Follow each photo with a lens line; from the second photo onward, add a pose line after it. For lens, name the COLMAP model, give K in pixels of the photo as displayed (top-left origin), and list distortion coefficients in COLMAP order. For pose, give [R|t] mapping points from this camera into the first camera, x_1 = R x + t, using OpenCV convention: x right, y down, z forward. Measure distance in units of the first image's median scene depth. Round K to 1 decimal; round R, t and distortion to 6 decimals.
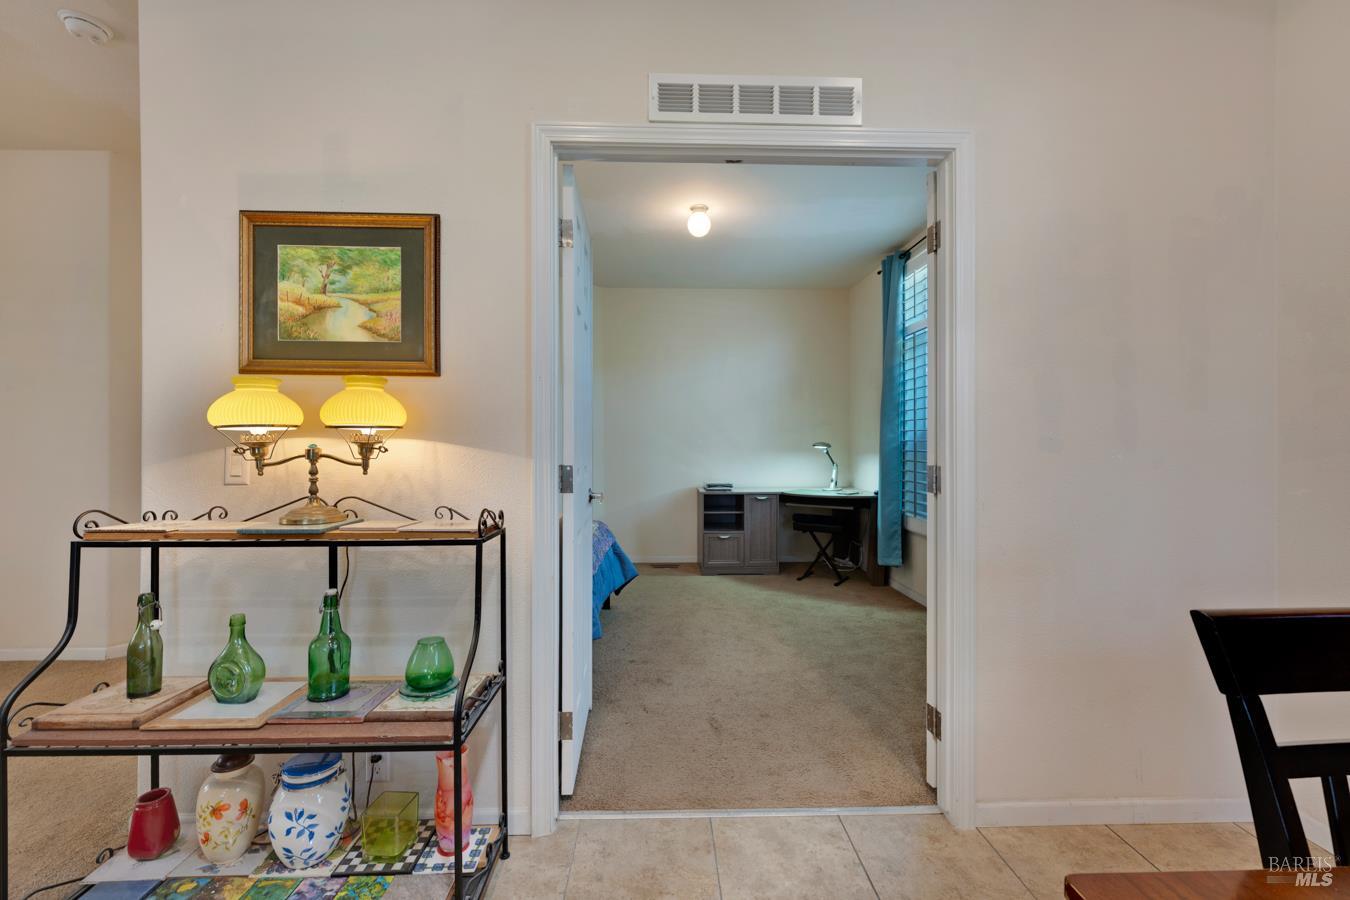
lens RADIAL K [[538.7, 0, 670.4], [0, 538.7, 448.0], [0, 0, 1]] dist [0.002617, -0.000803]
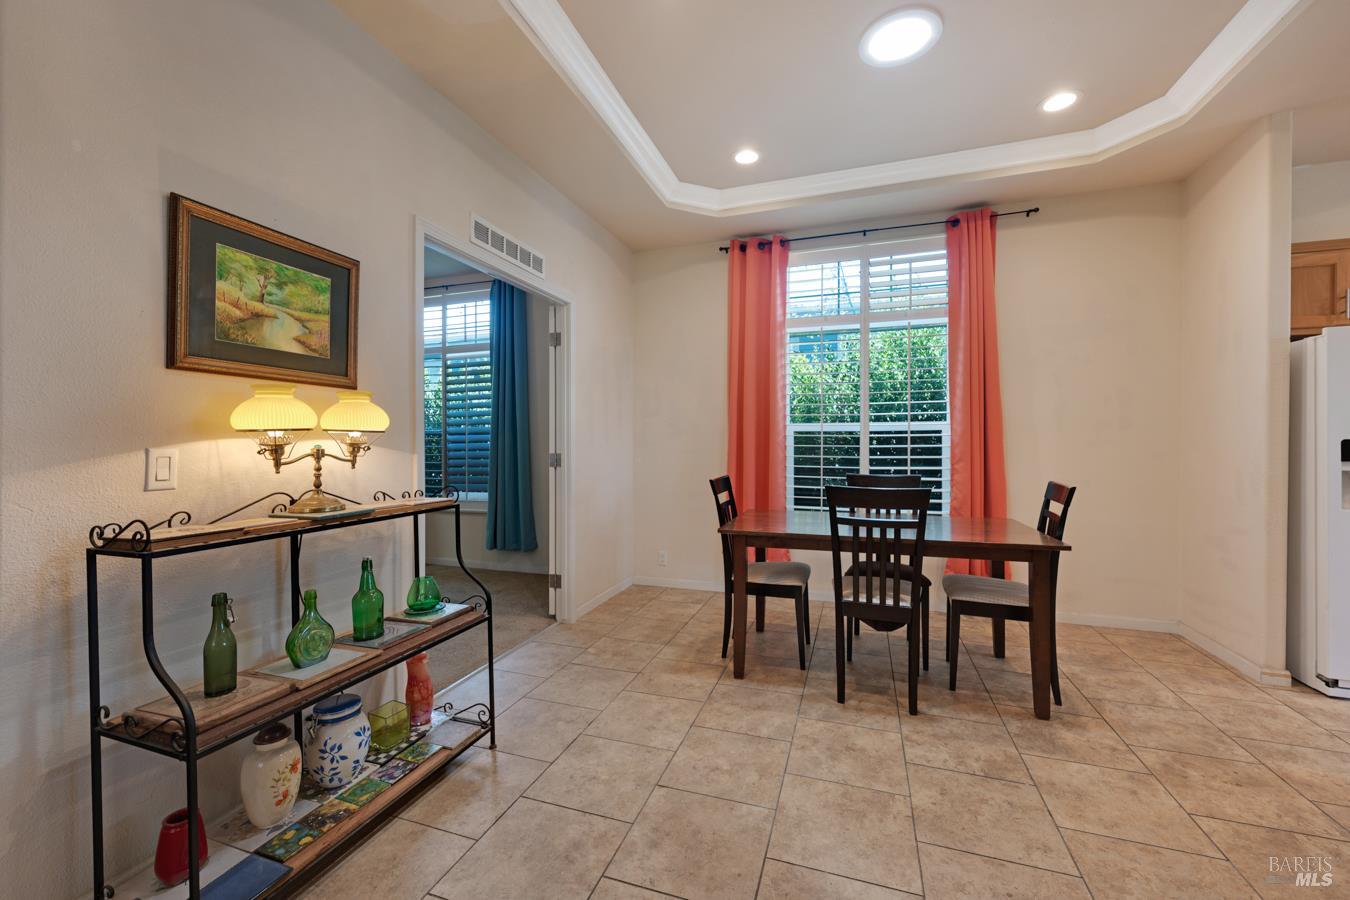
lens RADIAL K [[538.7, 0, 676.9], [0, 538.7, 441.9], [0, 0, 1]] dist [0.002617, -0.000803]
pose [[0.347379, -0.002625, 0.937721, -1.486698], [0.002652, 0.999995, 0.001817, -0.013411], [-0.937721, 0.001856, 0.347384, -0.144742]]
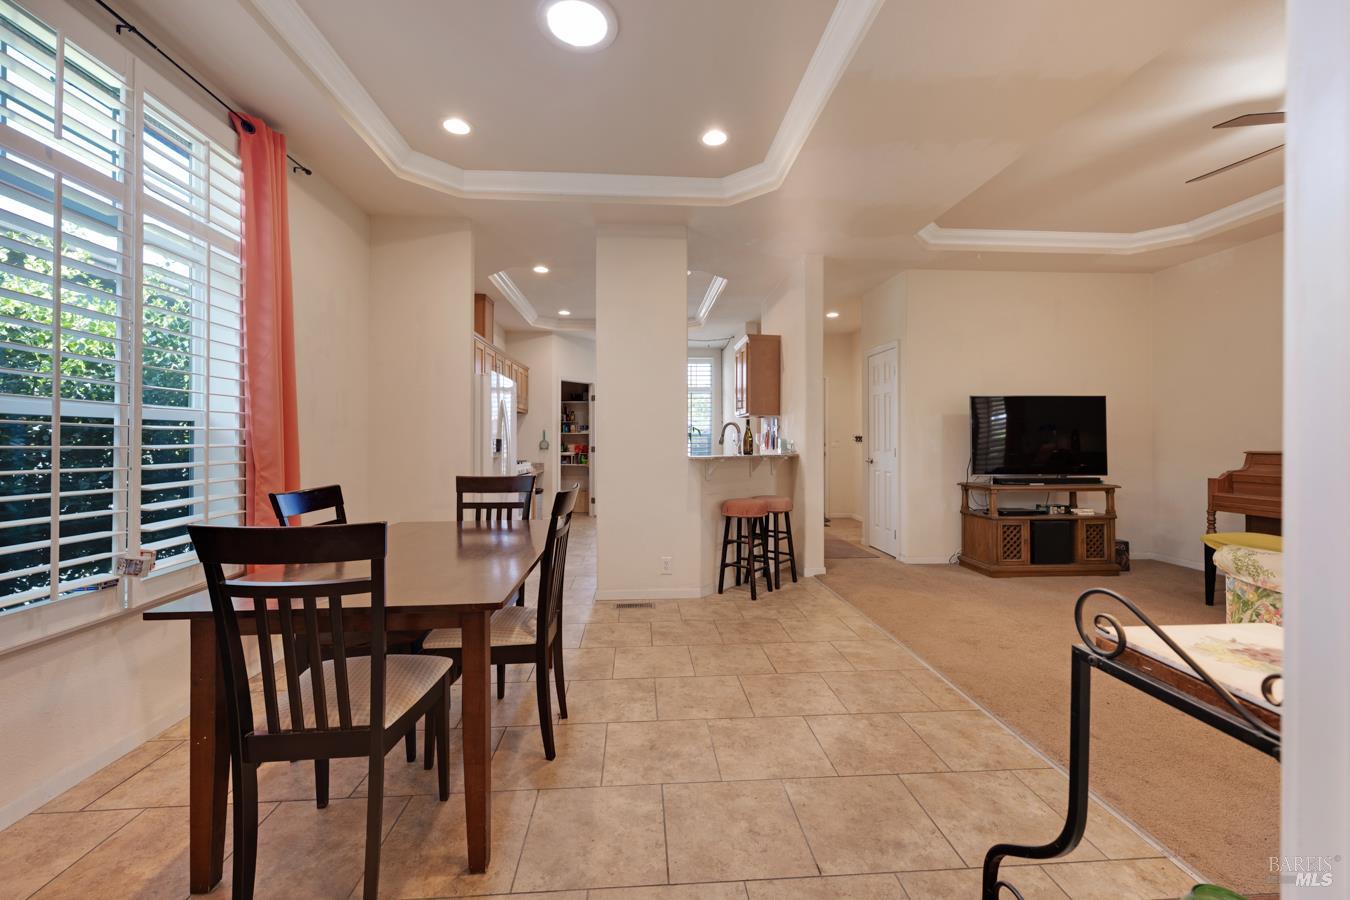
lens RADIAL K [[538.7, 0, 674.0], [0, 538.7, 439.2], [0, 0, 1]] dist [0.002617, -0.000803]
pose [[-0.999098, -0.000149, -0.042474, -0.003790], [0.000036, 0.999991, -0.004347, 0.002352], [0.042474, -0.004344, -0.999088, 1.320531]]
